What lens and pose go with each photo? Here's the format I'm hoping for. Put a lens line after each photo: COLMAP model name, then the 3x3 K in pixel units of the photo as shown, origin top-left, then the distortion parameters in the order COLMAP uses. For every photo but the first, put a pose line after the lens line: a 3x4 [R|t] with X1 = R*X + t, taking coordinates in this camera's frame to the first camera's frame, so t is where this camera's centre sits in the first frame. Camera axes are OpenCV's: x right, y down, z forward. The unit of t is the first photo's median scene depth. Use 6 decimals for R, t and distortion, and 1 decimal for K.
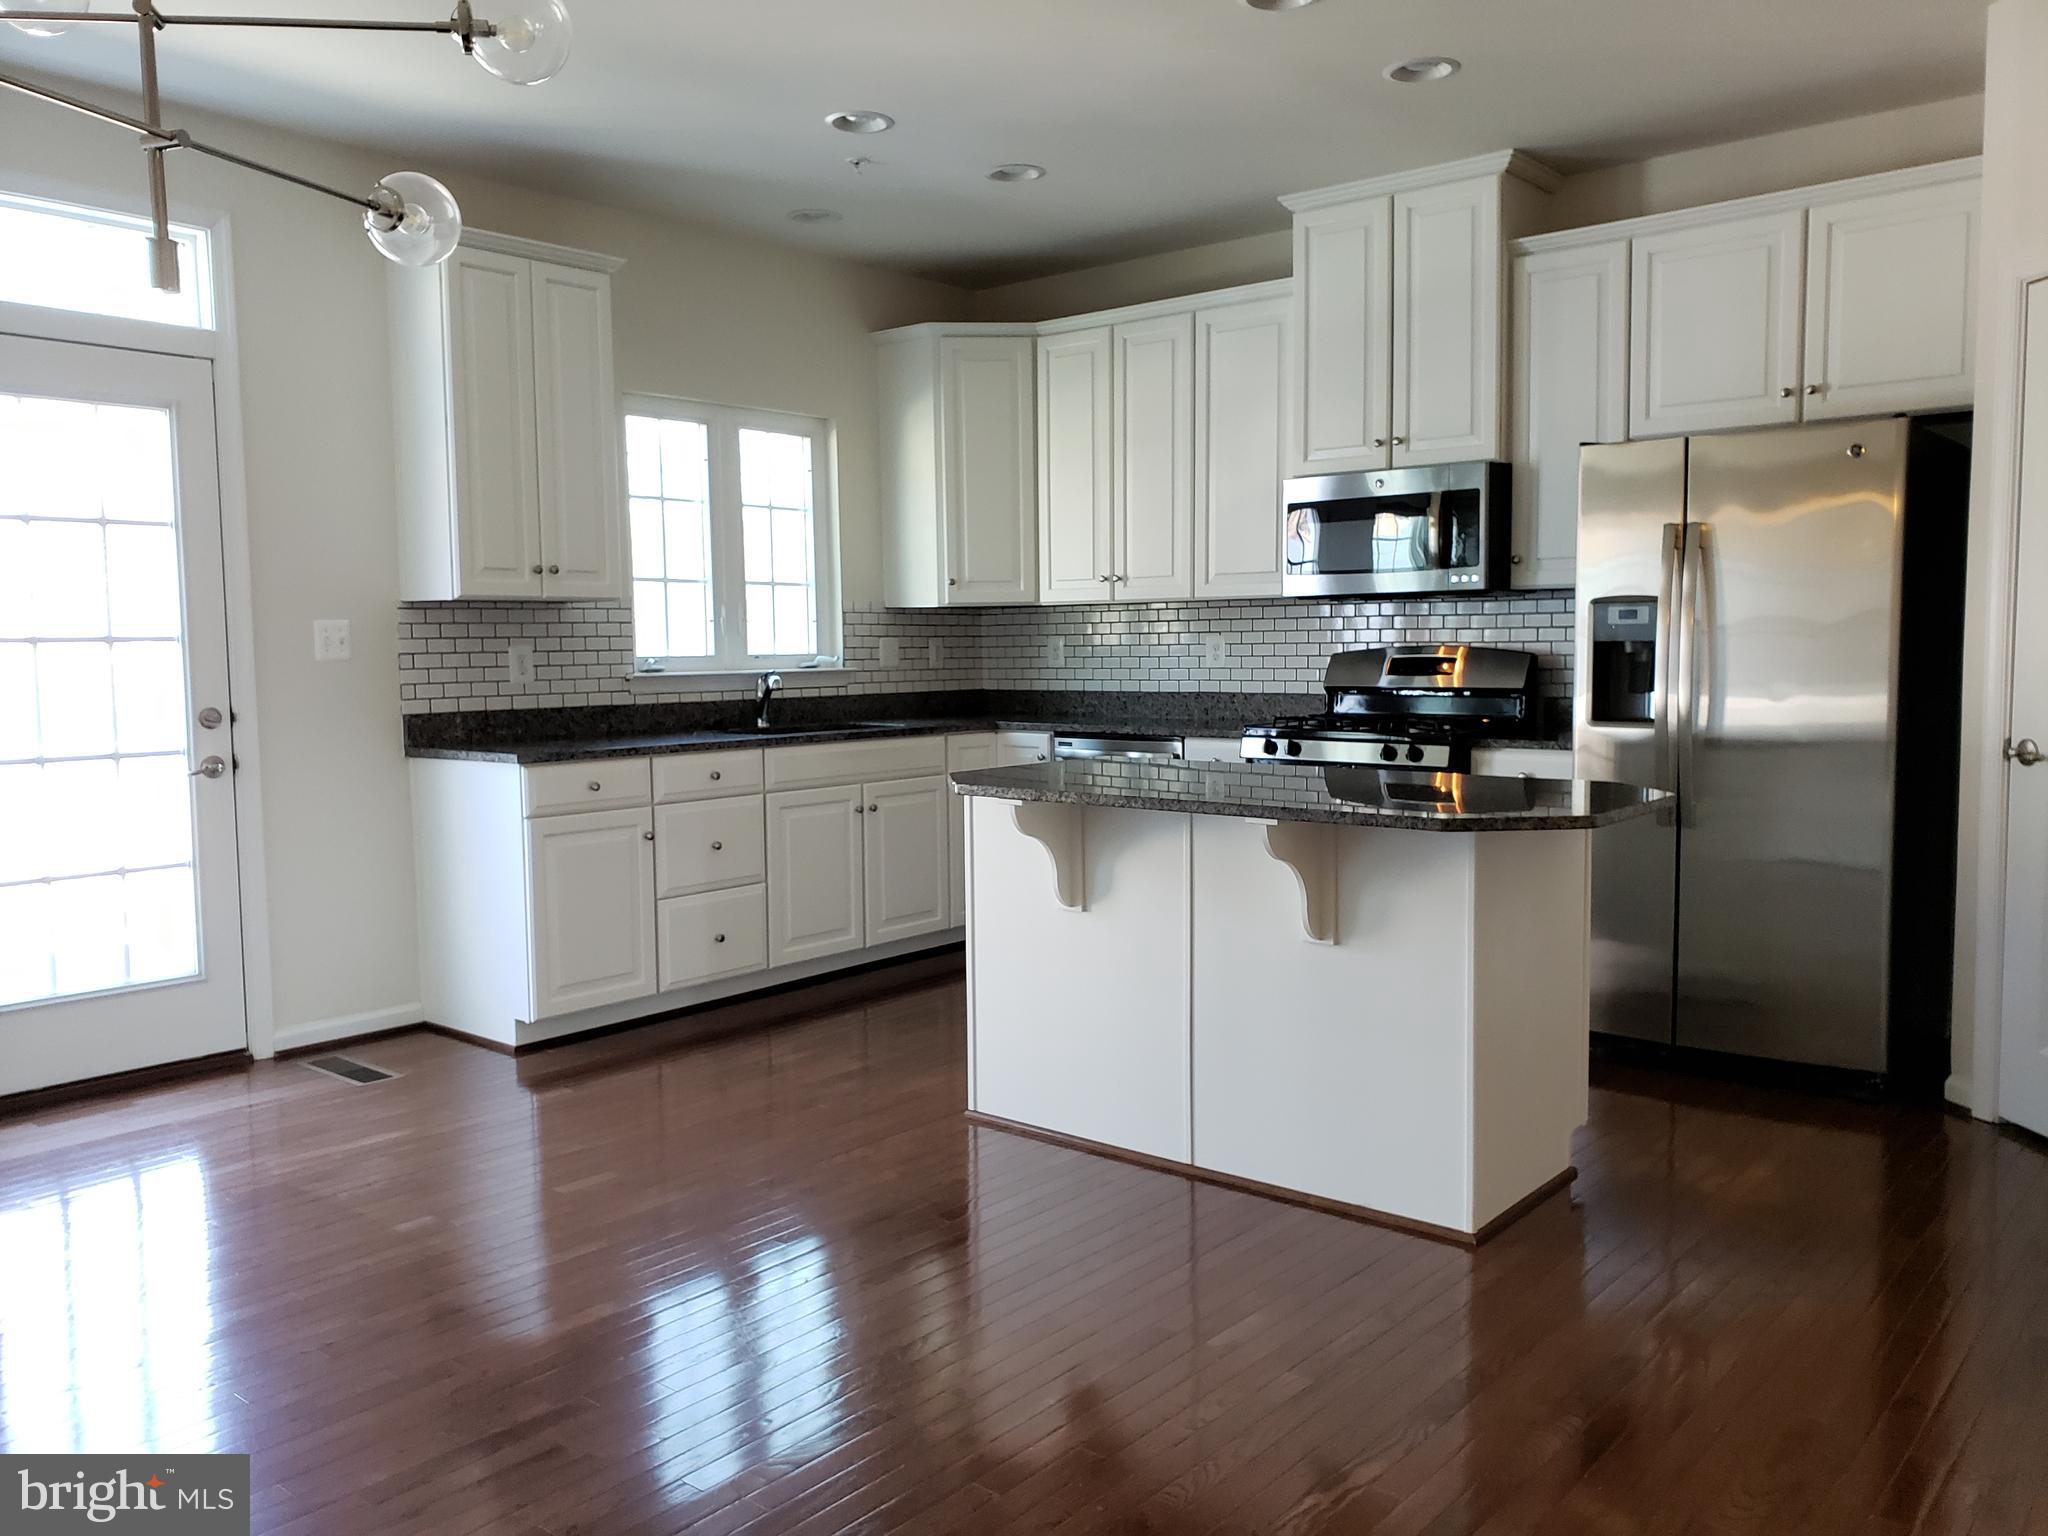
lens RADIAL K [[1542.7, 0, 1014.6], [0, 1542.7, 762.9], [0, 0, 1]] dist [0.028638, -0.041436]
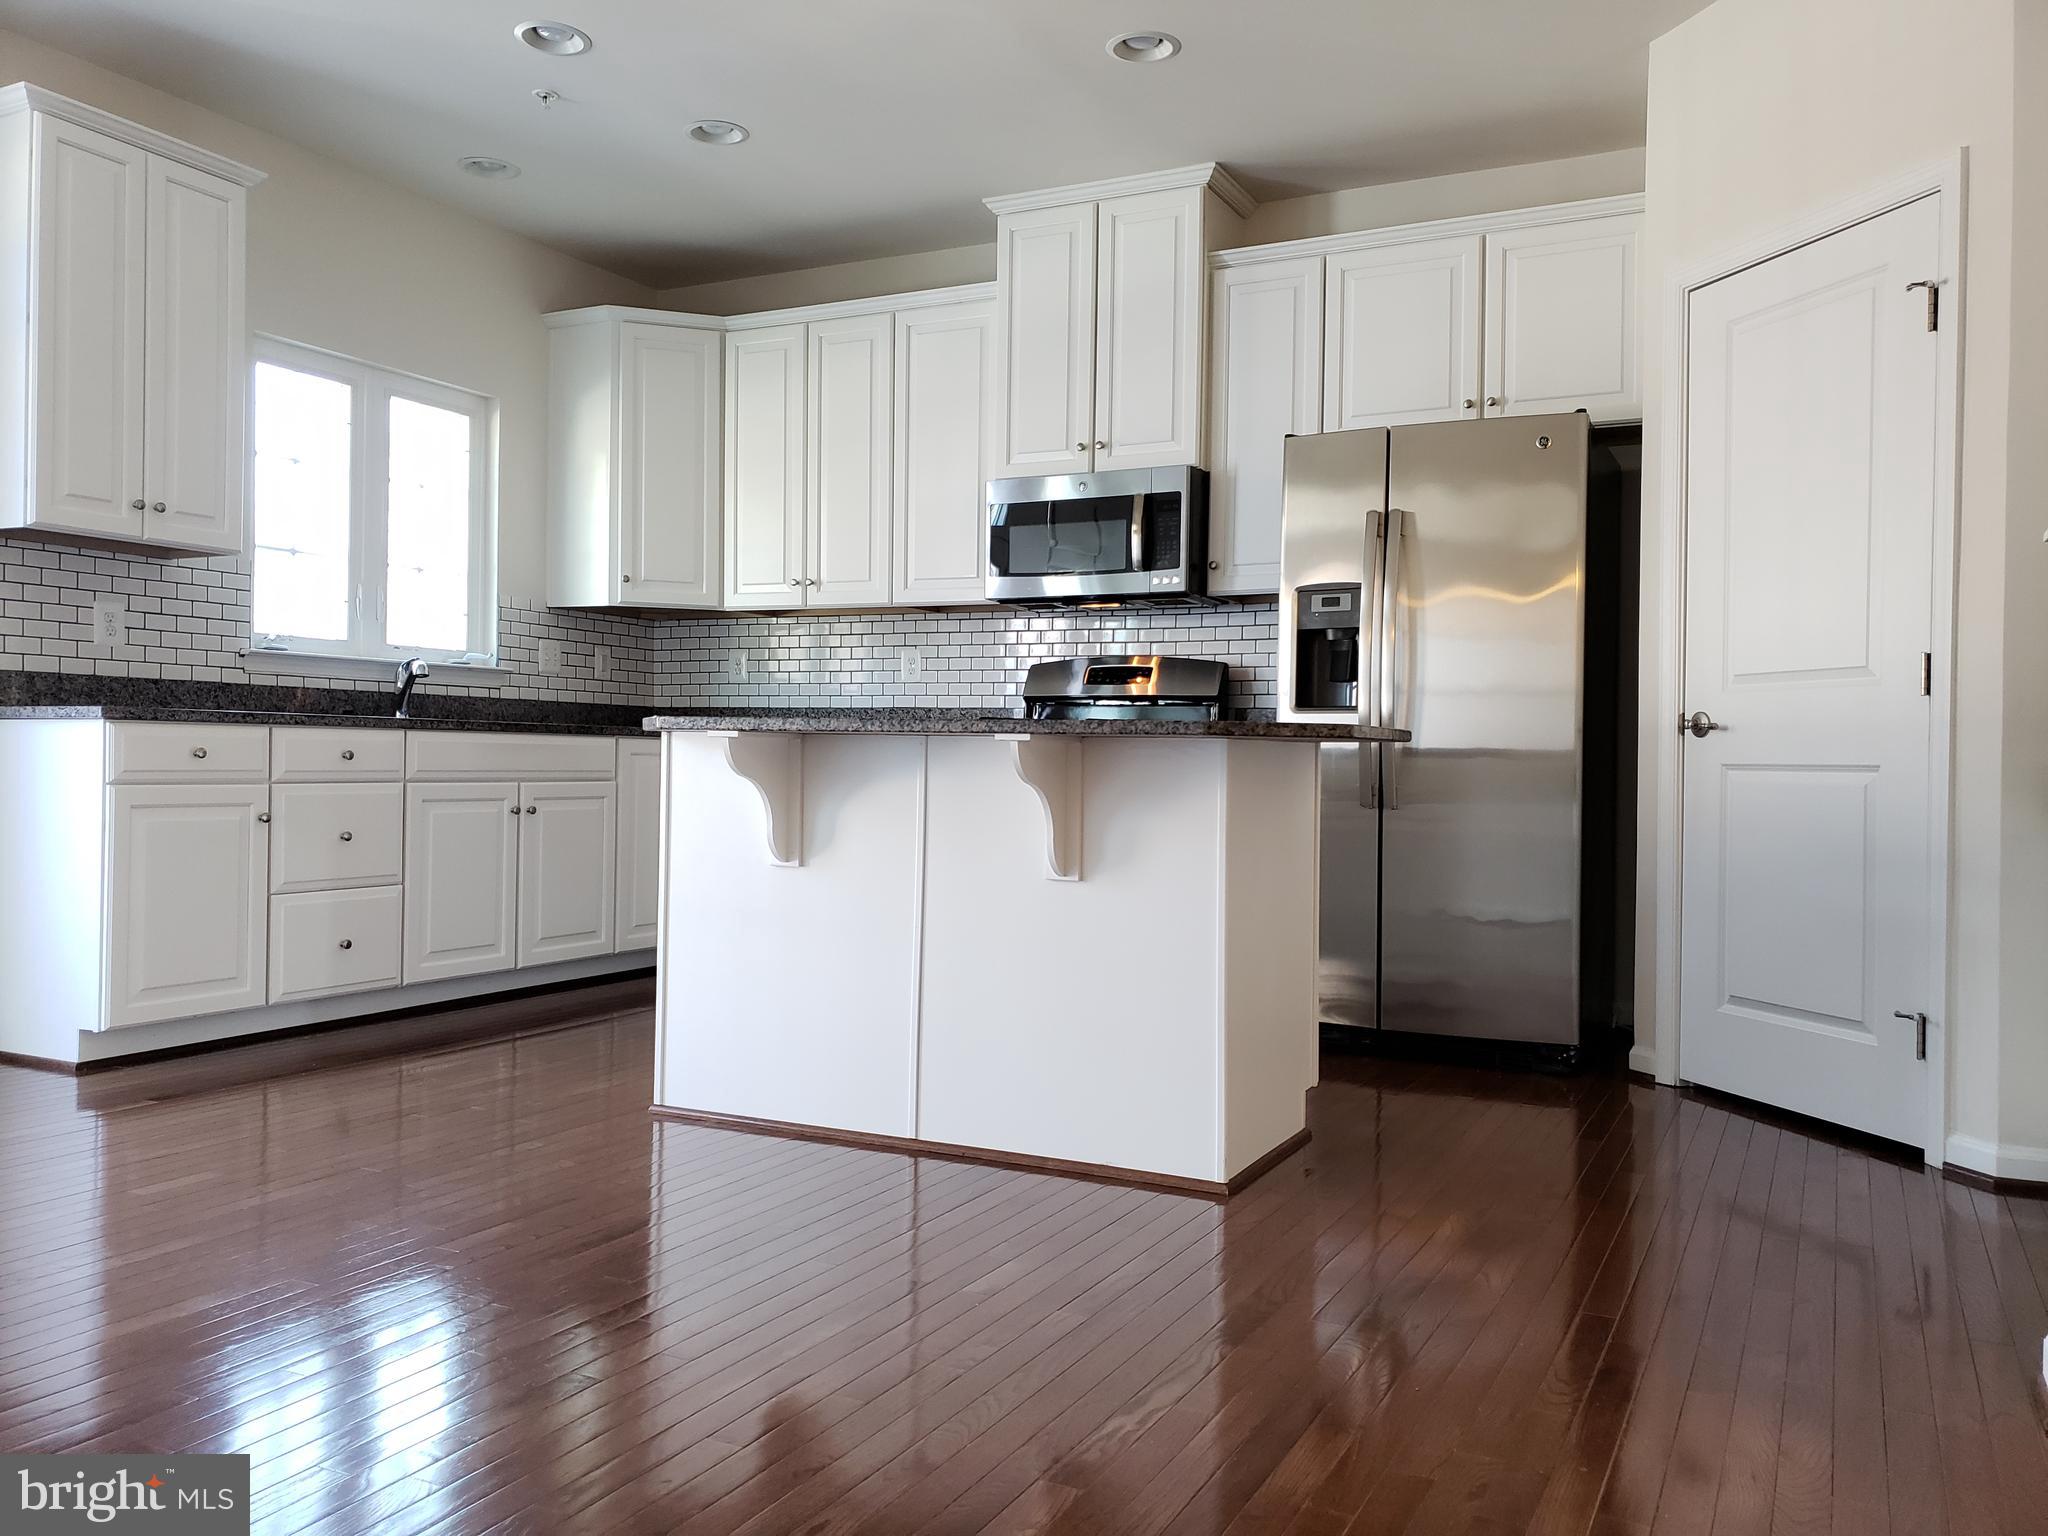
lens RADIAL K [[1542.7, 0, 1014.6], [0, 1542.7, 762.9], [0, 0, 1]] dist [0.028638, -0.041436]
pose [[0.972144, 0.029688, 0.232498, -0.032284], [-0.011322, 0.996736, -0.079936, 0.078993], [-0.234113, 0.075077, 0.969306, 0.065559]]
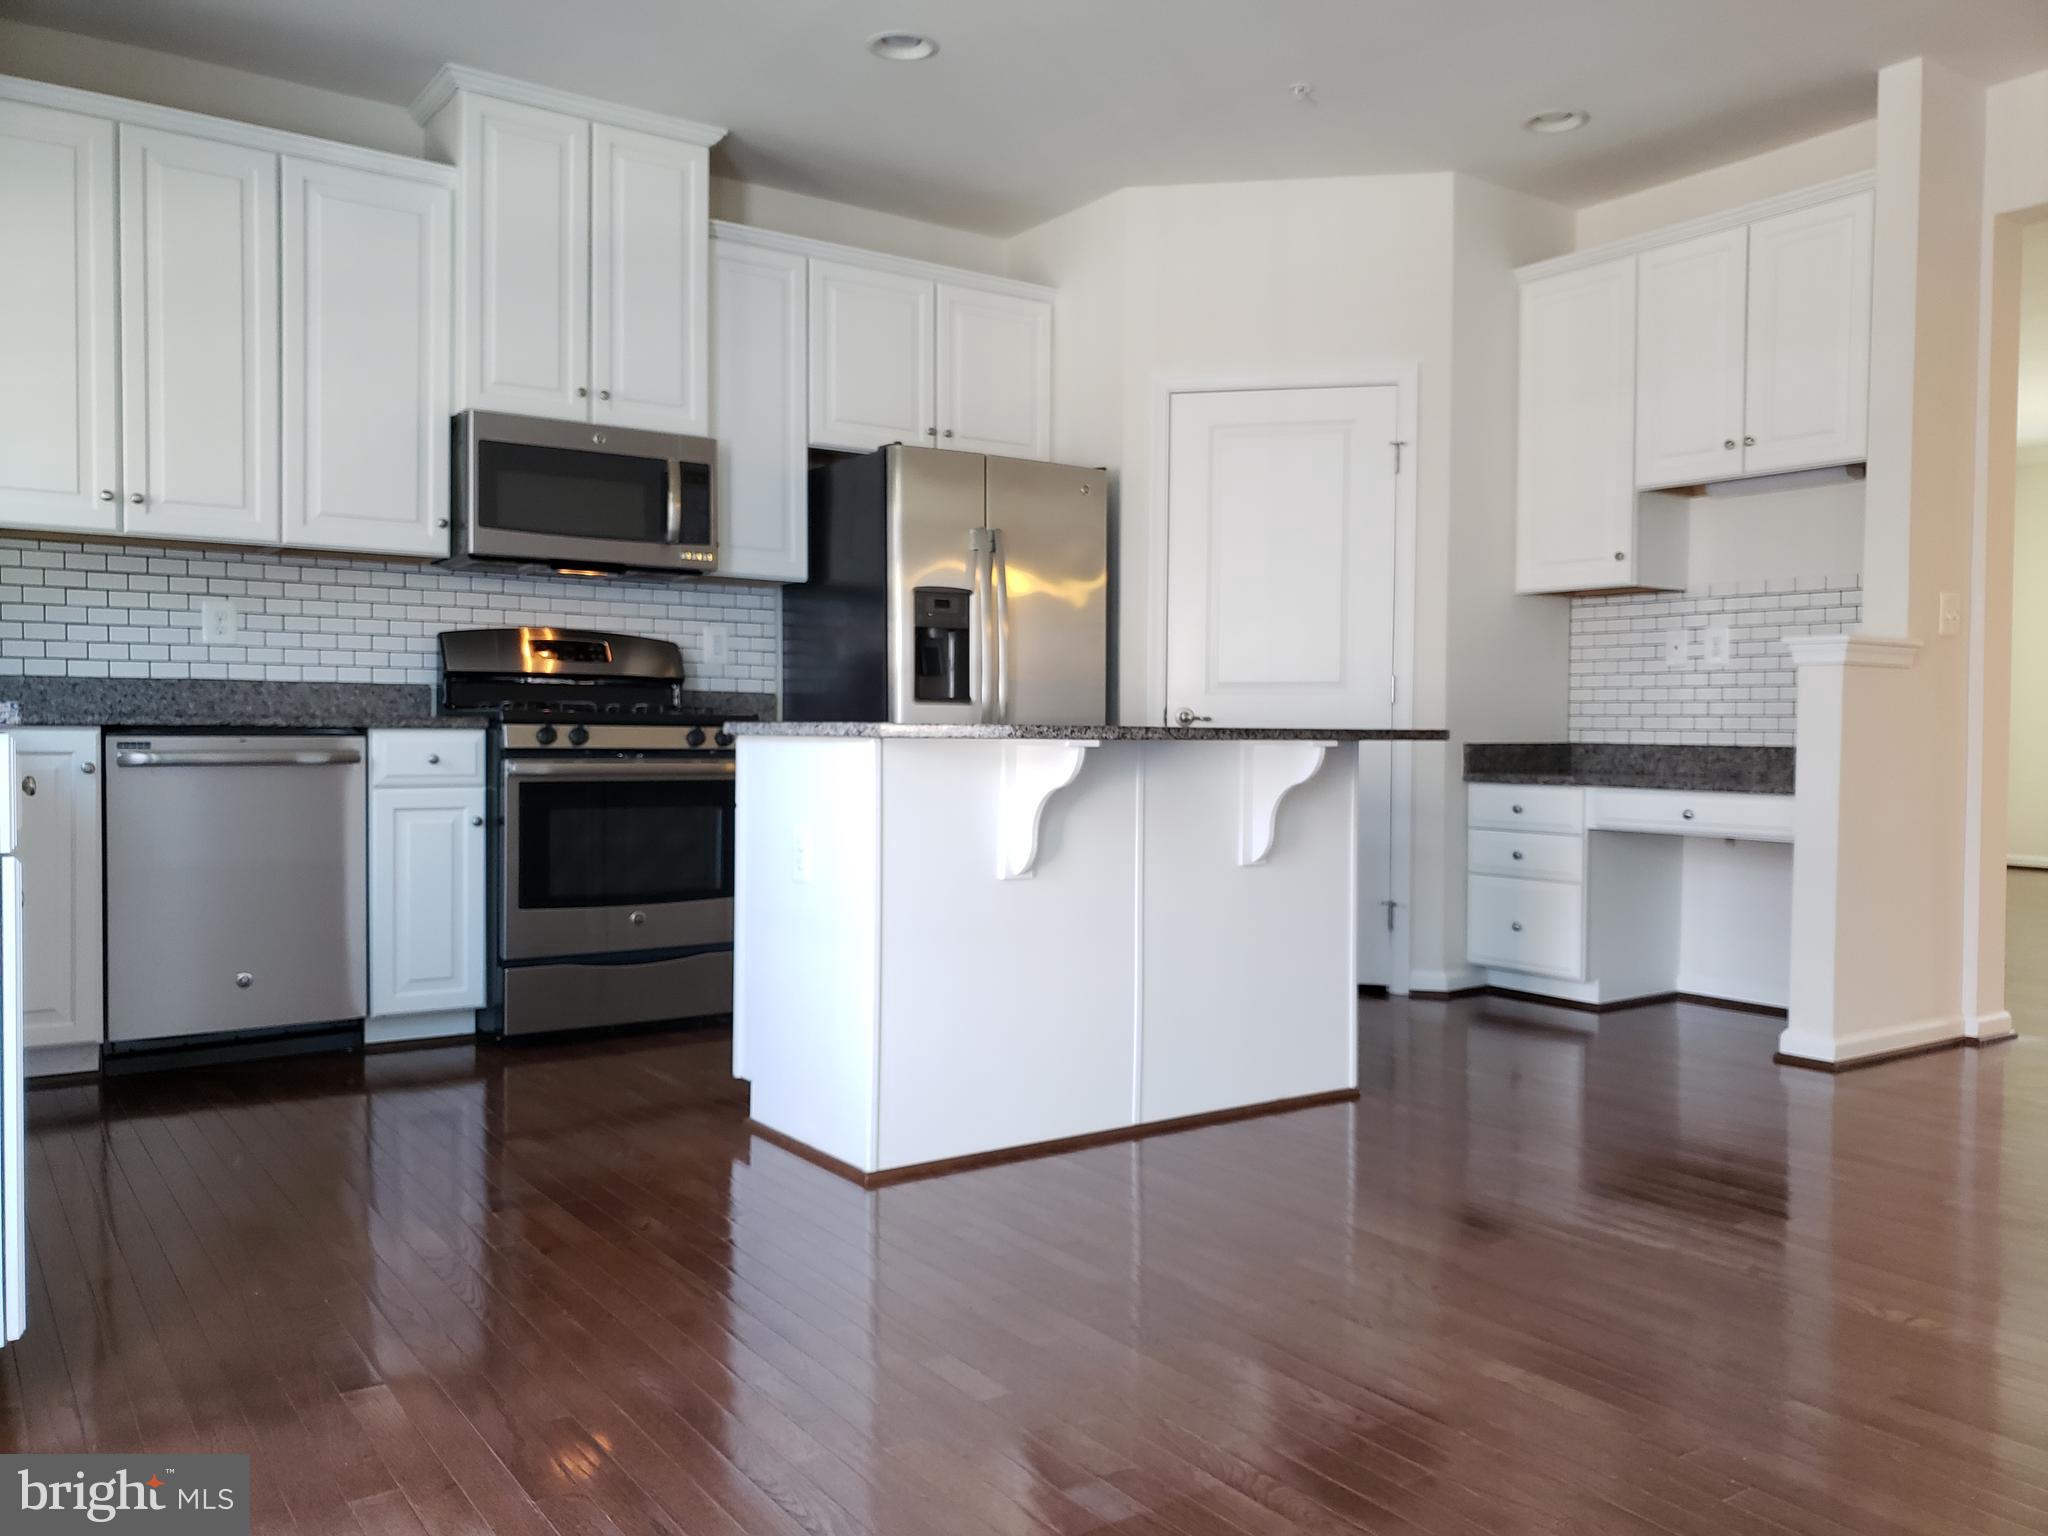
lens RADIAL K [[1592.8, 0, 1022.5], [0, 1592.8, 758.4], [0, 0, 1]] dist [0.046450, -0.122464]
pose [[0.255630, -0.002839, 0.966770, -0.599582], [0.066651, 0.997668, -0.014694, 0.032011], [-0.964474, 0.068193, 0.255223, 0.560811]]
